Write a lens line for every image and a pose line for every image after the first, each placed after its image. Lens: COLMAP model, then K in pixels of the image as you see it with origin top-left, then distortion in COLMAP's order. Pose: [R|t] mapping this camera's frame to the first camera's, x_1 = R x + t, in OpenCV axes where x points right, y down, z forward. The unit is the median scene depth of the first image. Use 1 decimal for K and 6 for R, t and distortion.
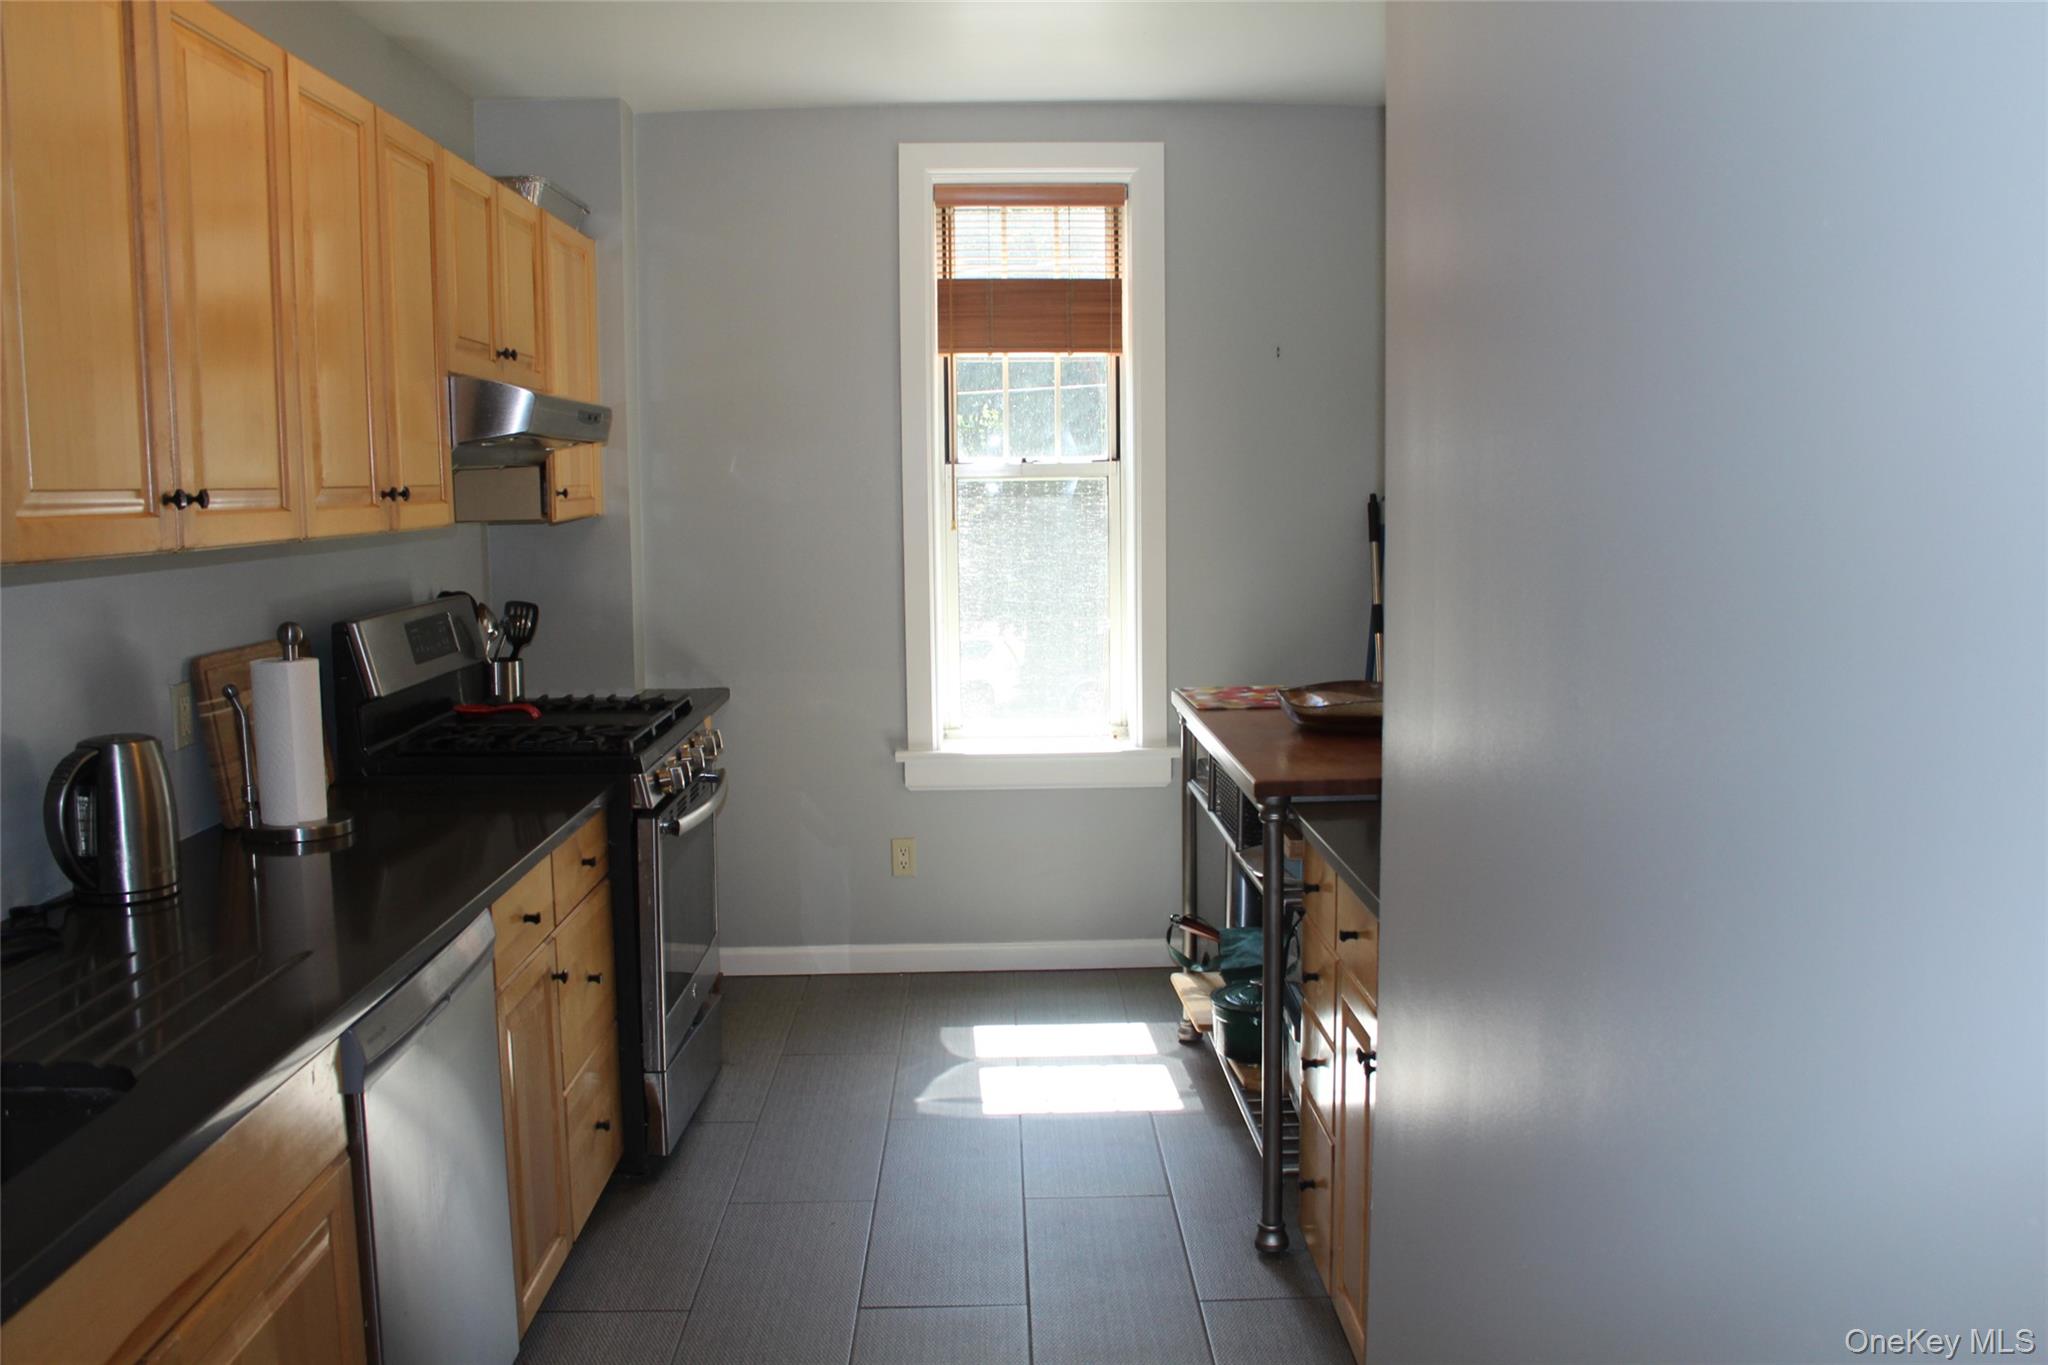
lens RADIAL K [[1717.1, 0, 1023.2], [0, 1717.1, 627.1], [0, 0, 1]] dist [-0.013284, -0.000074]
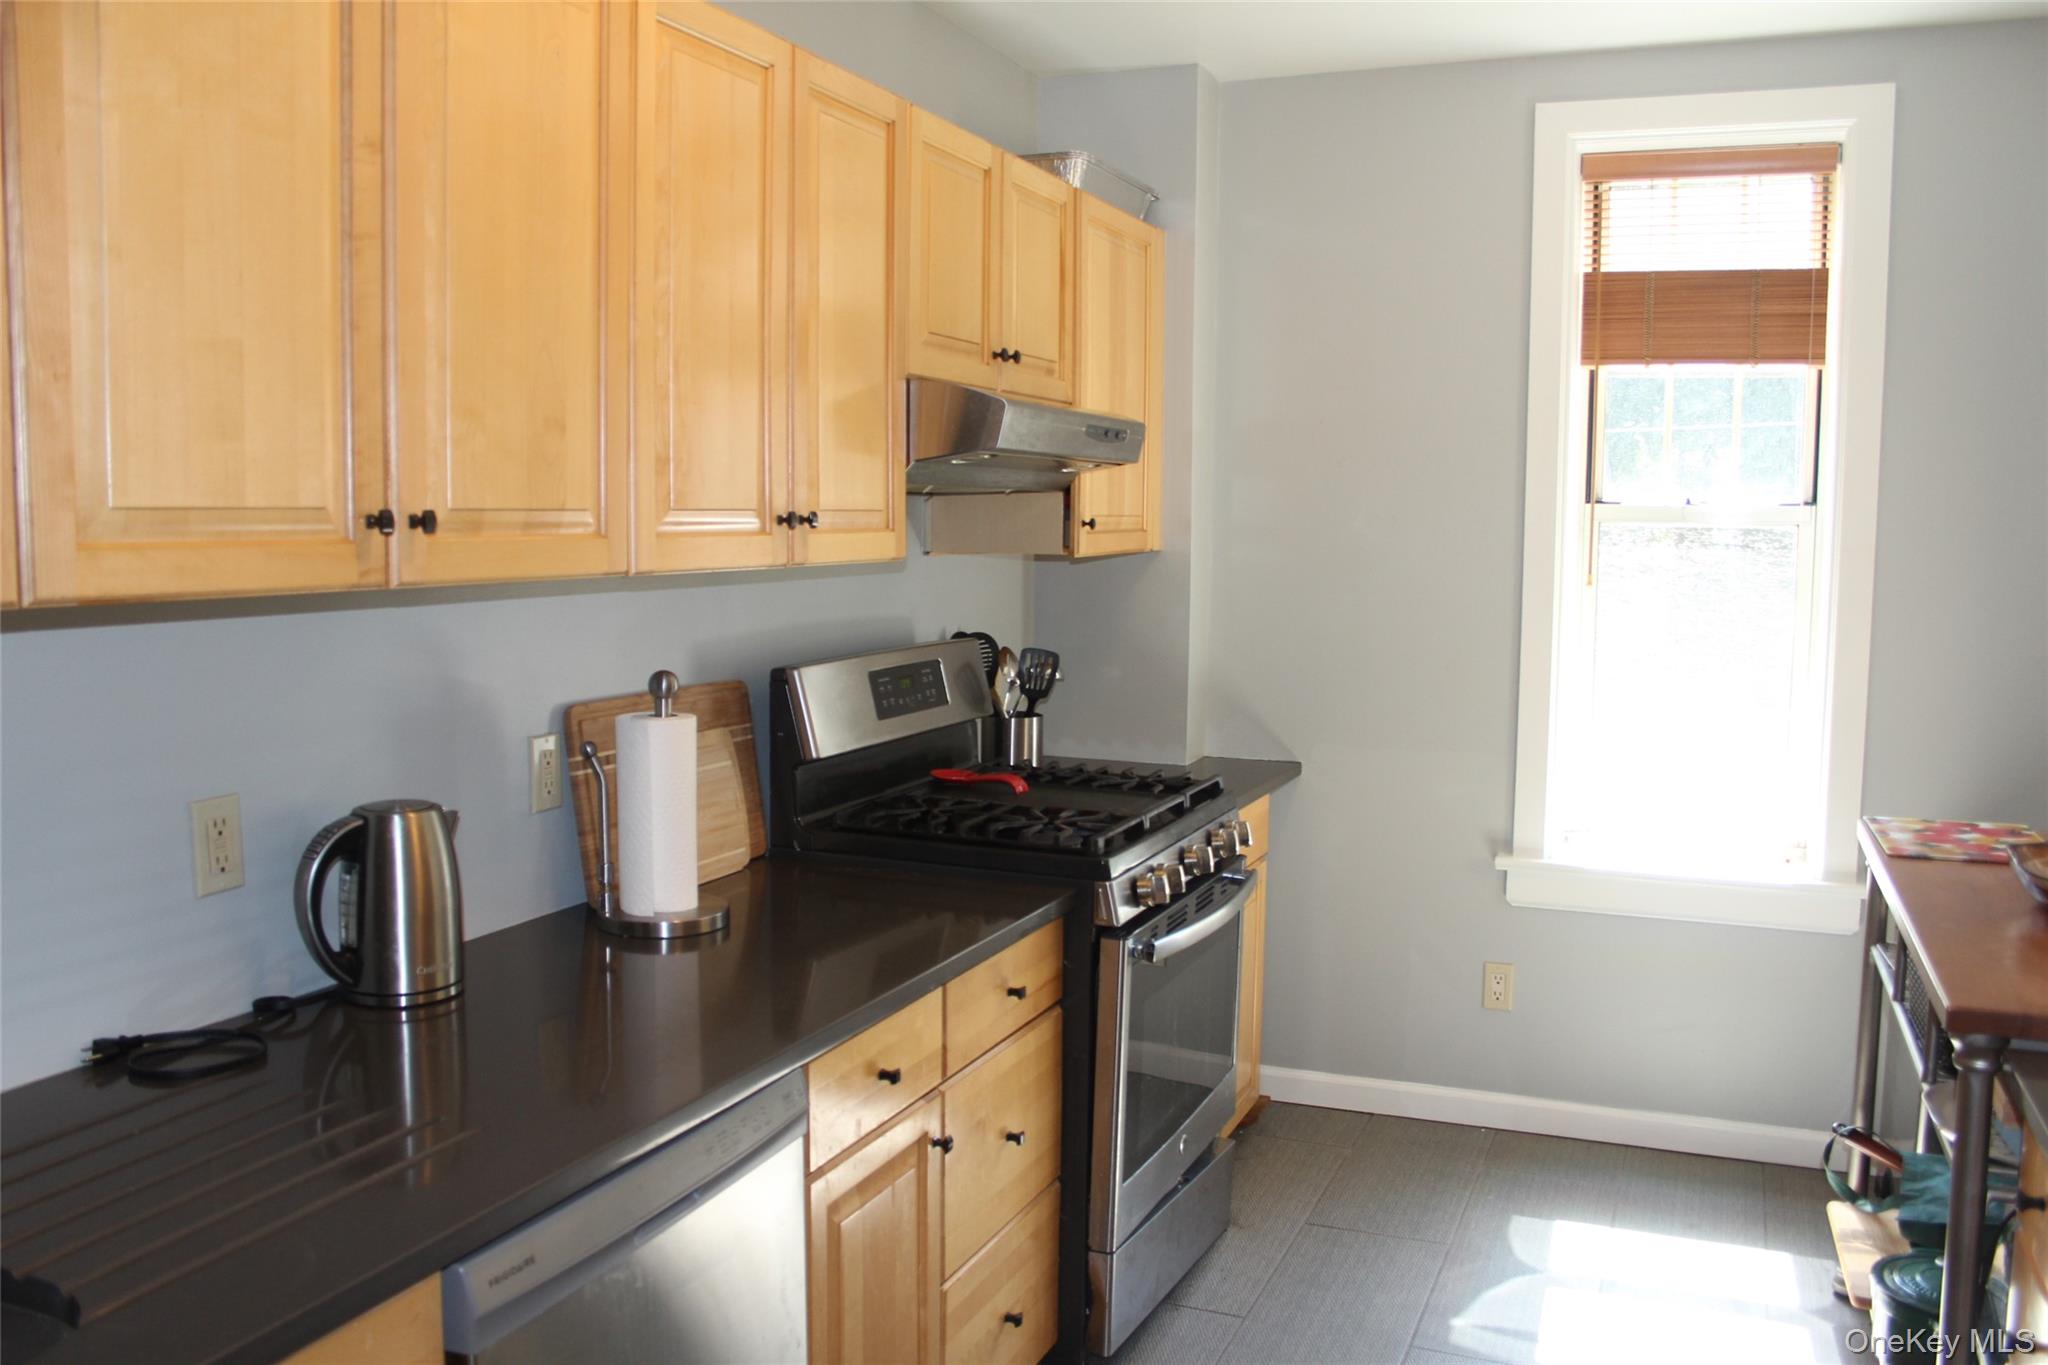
lens RADIAL K [[1711.7, 0, 1067.0], [0, 1711.7, 663.8], [0, 0, 1]] dist [-0.129863, 0.157278]
pose [[0.922896, 0.060088, -0.380333, 0.045231], [-0.059243, 0.998146, 0.013938, -0.020572], [0.380466, 0.009669, 0.924745, 0.220391]]
